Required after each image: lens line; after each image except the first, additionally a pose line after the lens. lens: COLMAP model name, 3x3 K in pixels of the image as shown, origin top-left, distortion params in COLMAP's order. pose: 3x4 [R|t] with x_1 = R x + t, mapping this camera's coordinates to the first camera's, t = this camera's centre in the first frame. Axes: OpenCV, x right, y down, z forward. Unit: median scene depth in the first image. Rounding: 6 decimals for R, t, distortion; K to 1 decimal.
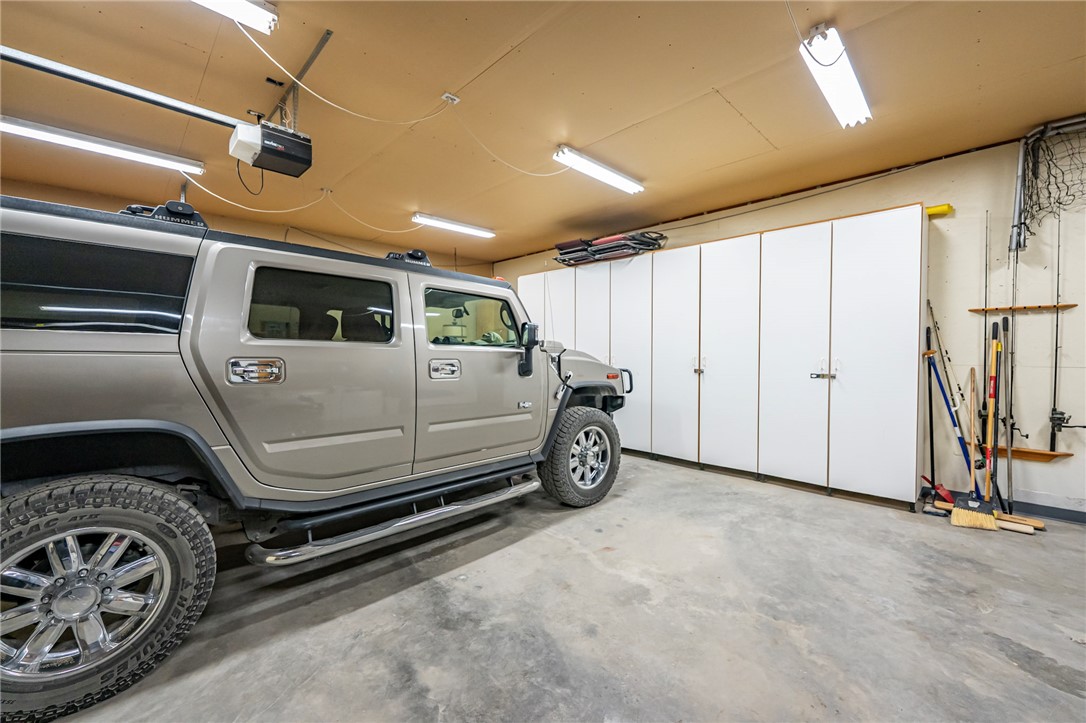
lens RADIAL K [[432.2, 0, 539.0], [0, 432.2, 356.4], [0, 0, 1]] dist [0.005308, 0.000190]
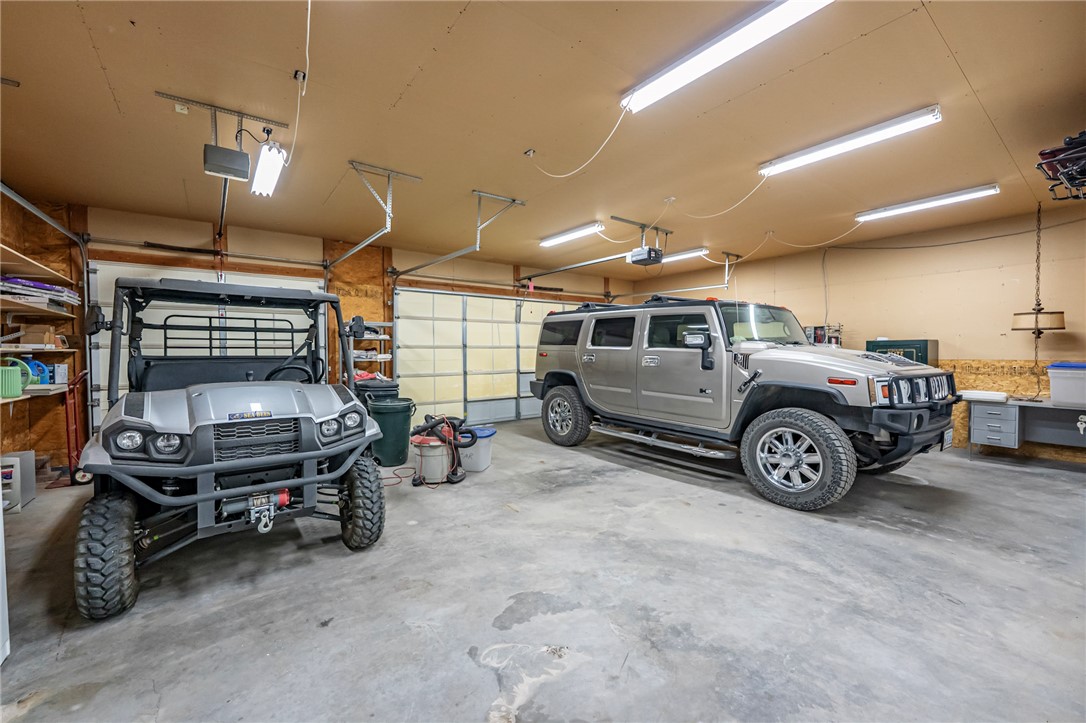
lens RADIAL K [[432.2, 0, 539.4], [0, 432.2, 360.9], [0, 0, 1]] dist [0.005308, 0.000190]
pose [[-0.135124, 0.022401, -0.990575, 1.548408], [-0.011392, 0.999643, 0.024160, -0.009430], [0.990763, 0.014549, -0.134821, 0.757402]]
